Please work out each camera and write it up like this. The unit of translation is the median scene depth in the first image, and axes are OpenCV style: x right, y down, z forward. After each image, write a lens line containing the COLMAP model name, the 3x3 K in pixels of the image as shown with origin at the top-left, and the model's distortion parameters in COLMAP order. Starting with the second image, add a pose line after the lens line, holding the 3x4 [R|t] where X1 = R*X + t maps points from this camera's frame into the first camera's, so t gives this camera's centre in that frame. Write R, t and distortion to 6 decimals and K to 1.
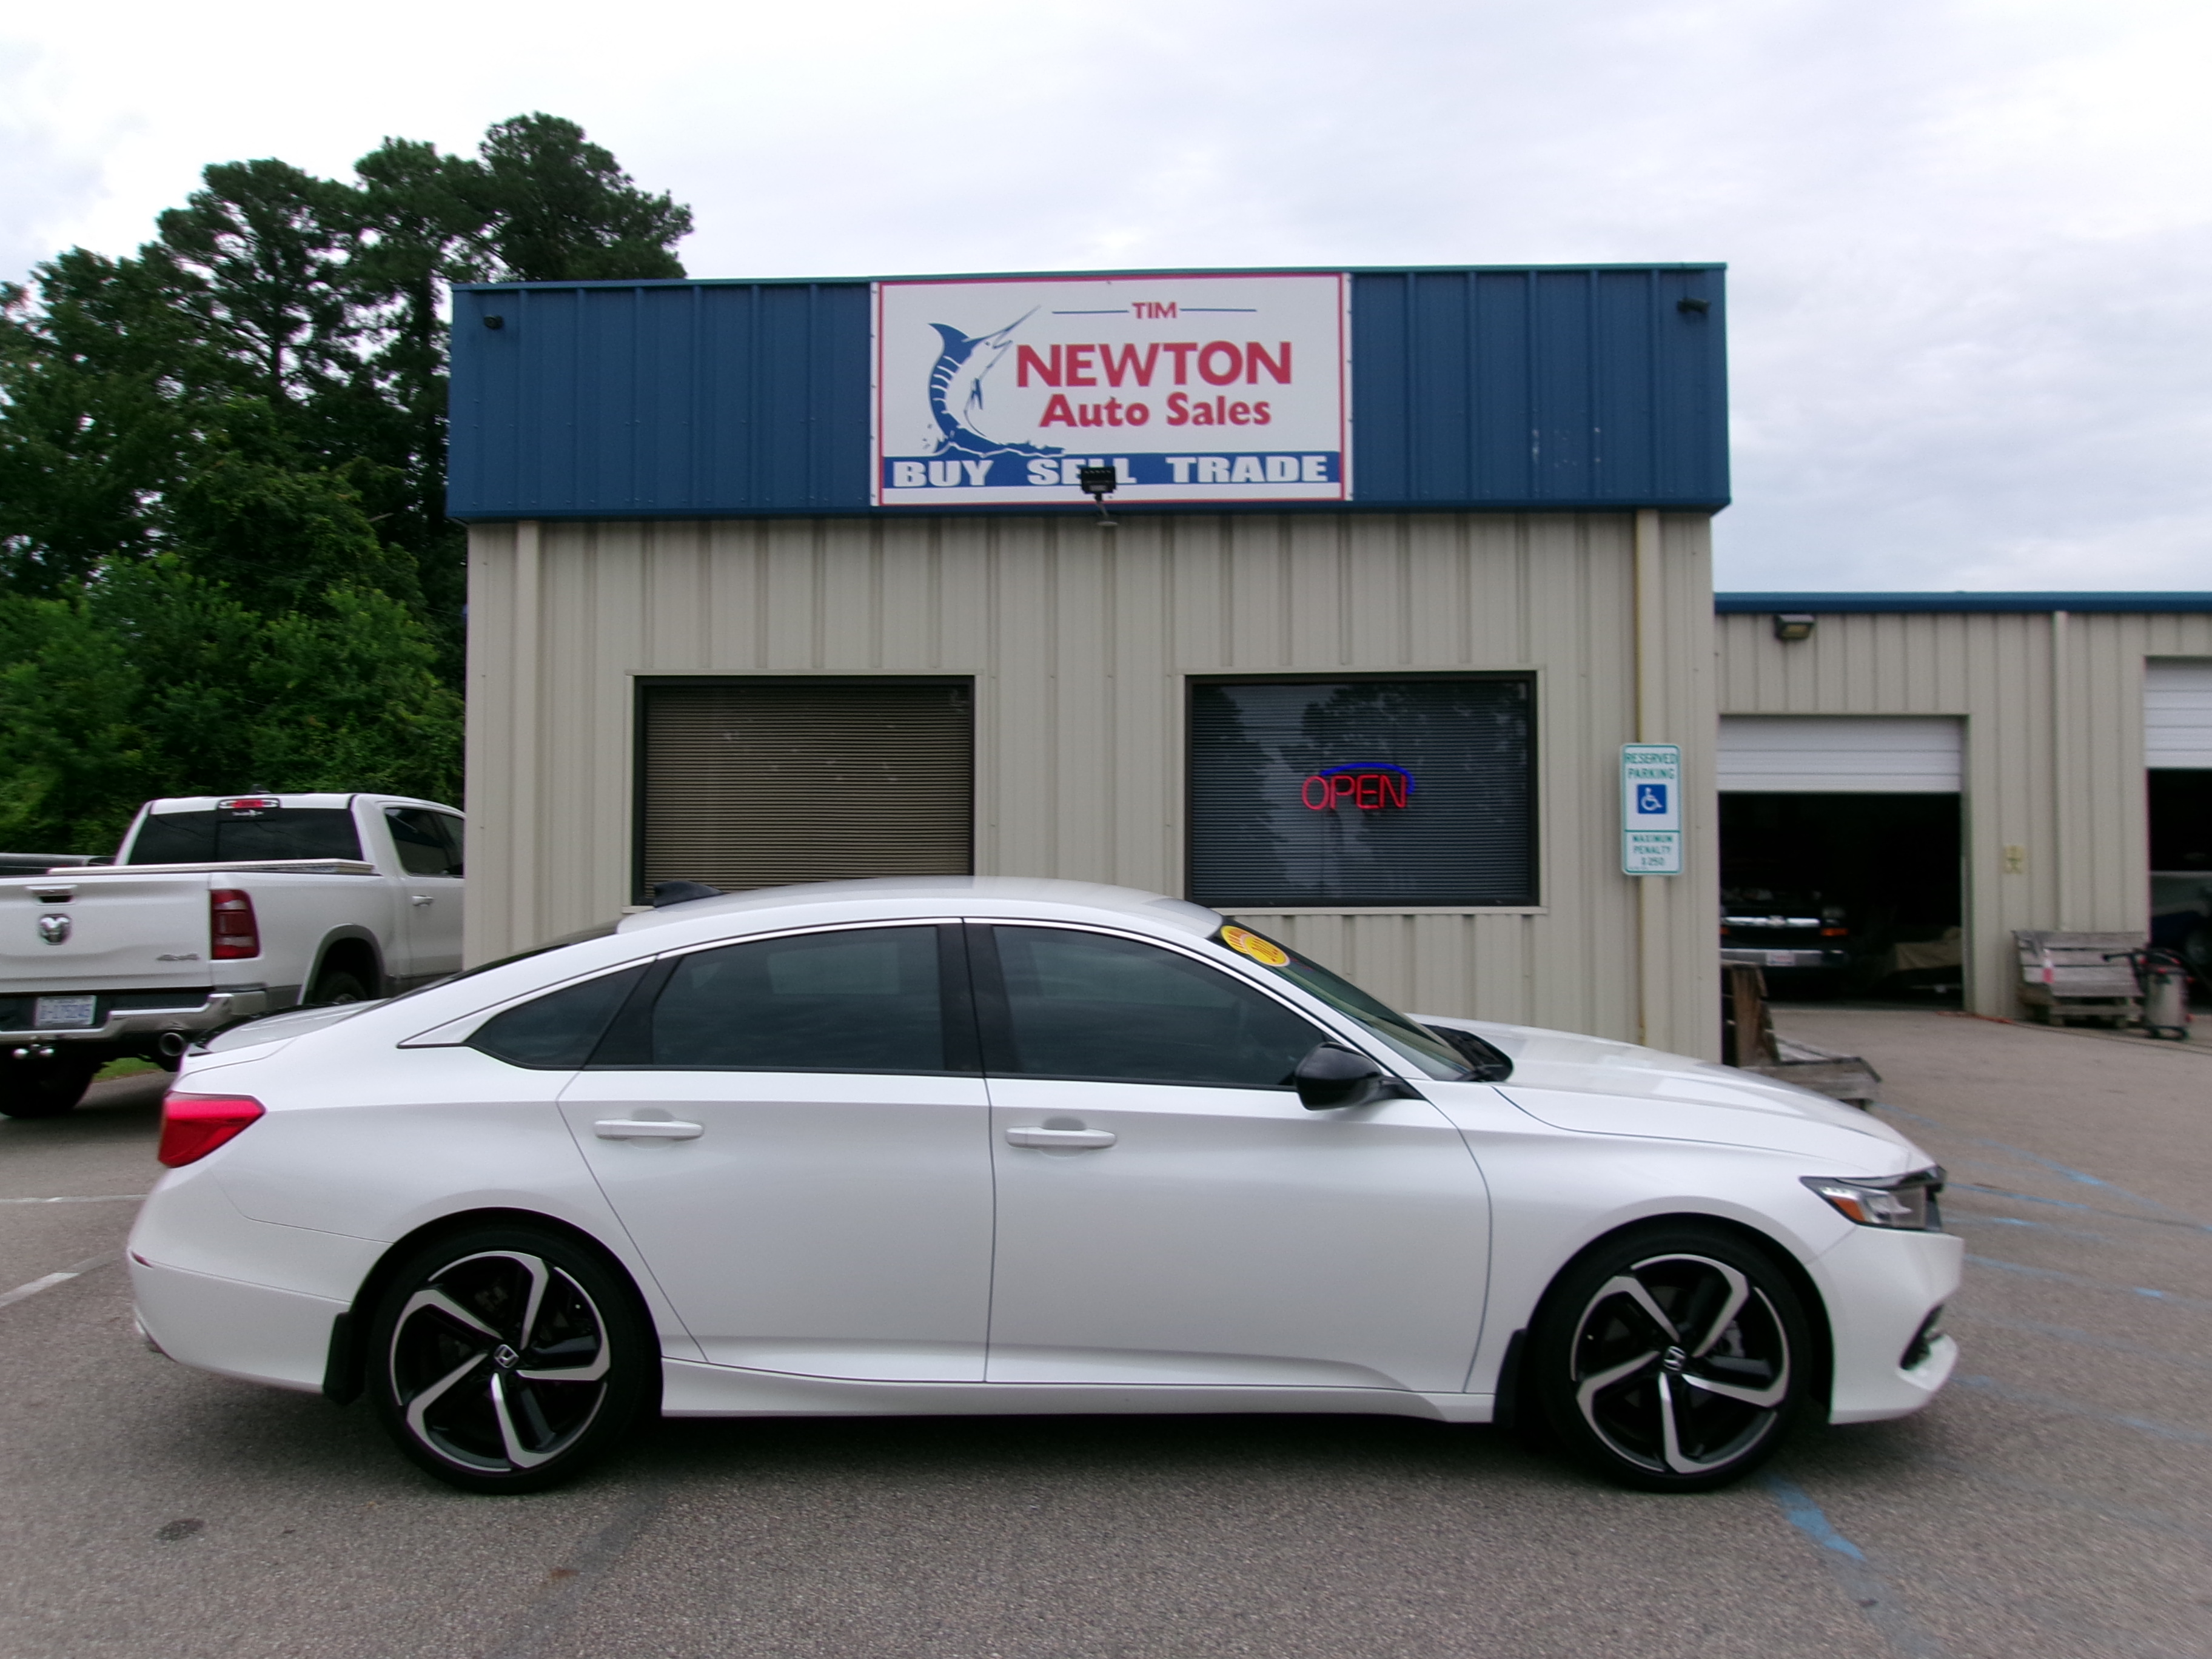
lens RADIAL K [[1761.6, 0, 1101.4], [0, 1761.6, 836.5], [0, 0, 1]] dist [-0.029448, 0.073859]
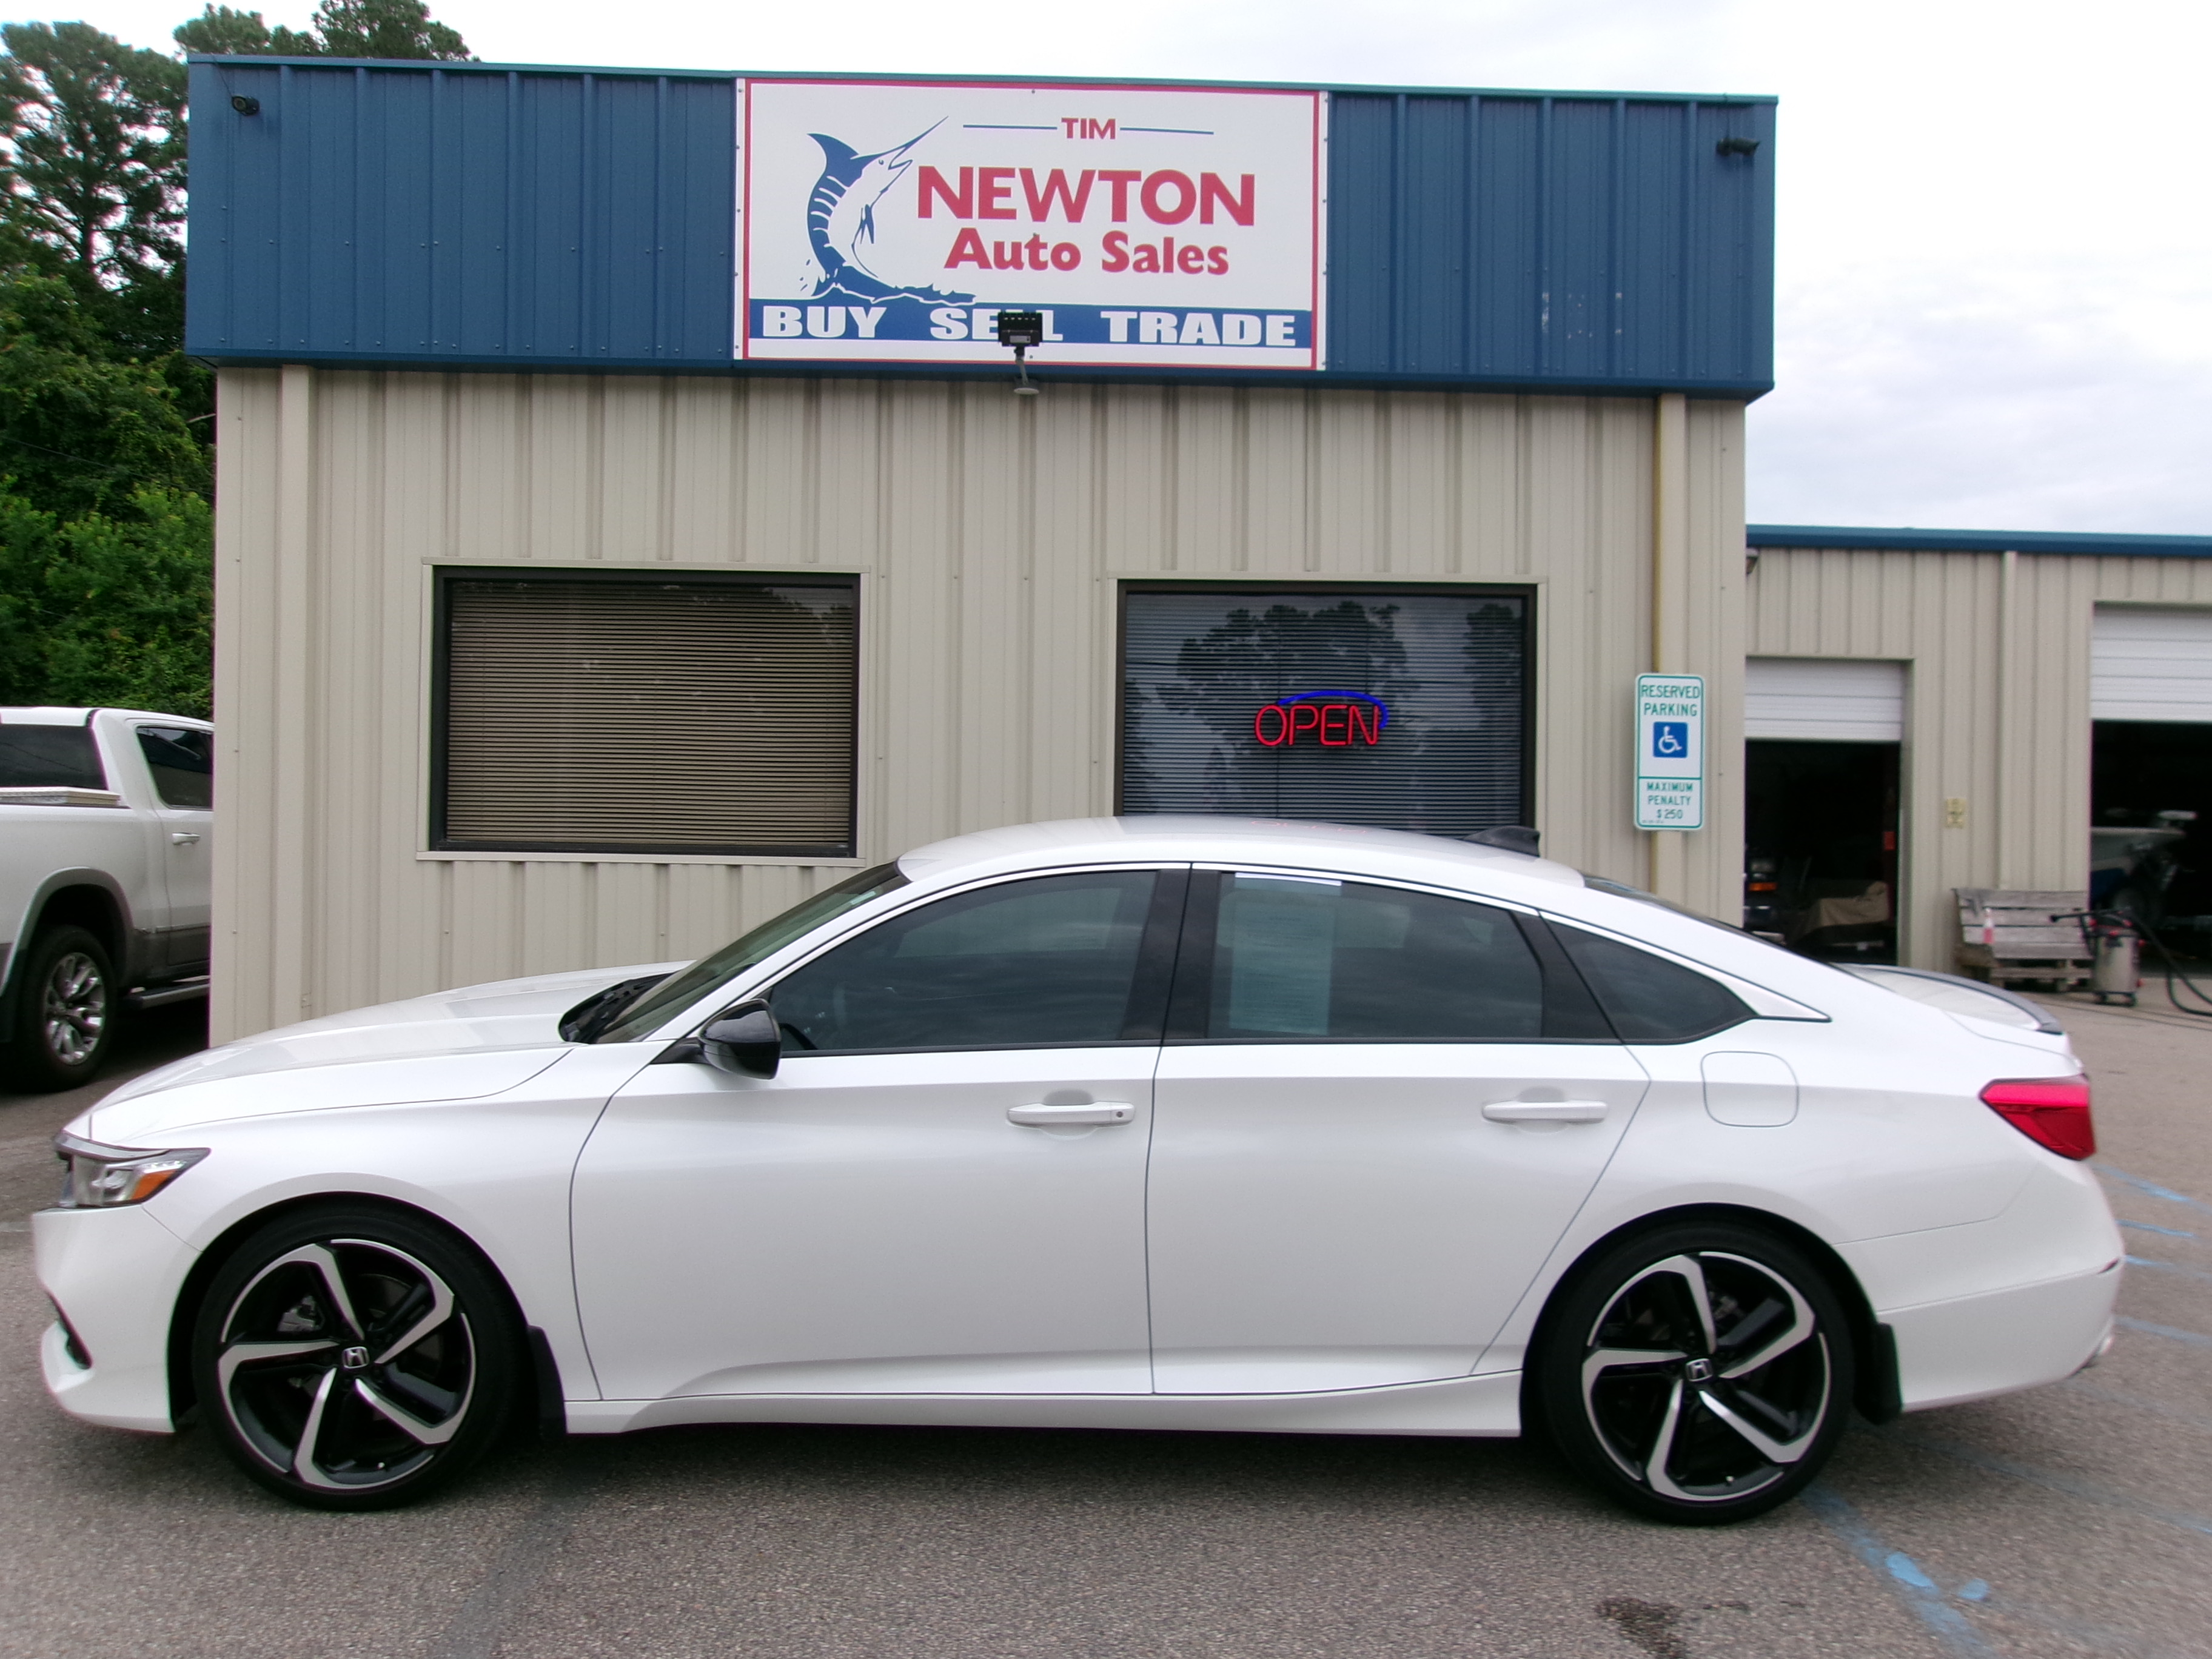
lens RADIAL K [[1761.6, 0, 1104.2], [0, 1761.6, 833.2], [0, 0, 1]] dist [-0.029448, 0.073859]
pose [[0.996968, 0.012979, 0.076722, -0.020744], [-0.015514, 0.999350, 0.032543, 0.000234], [-0.076250, -0.033635, 0.996521, 0.177912]]
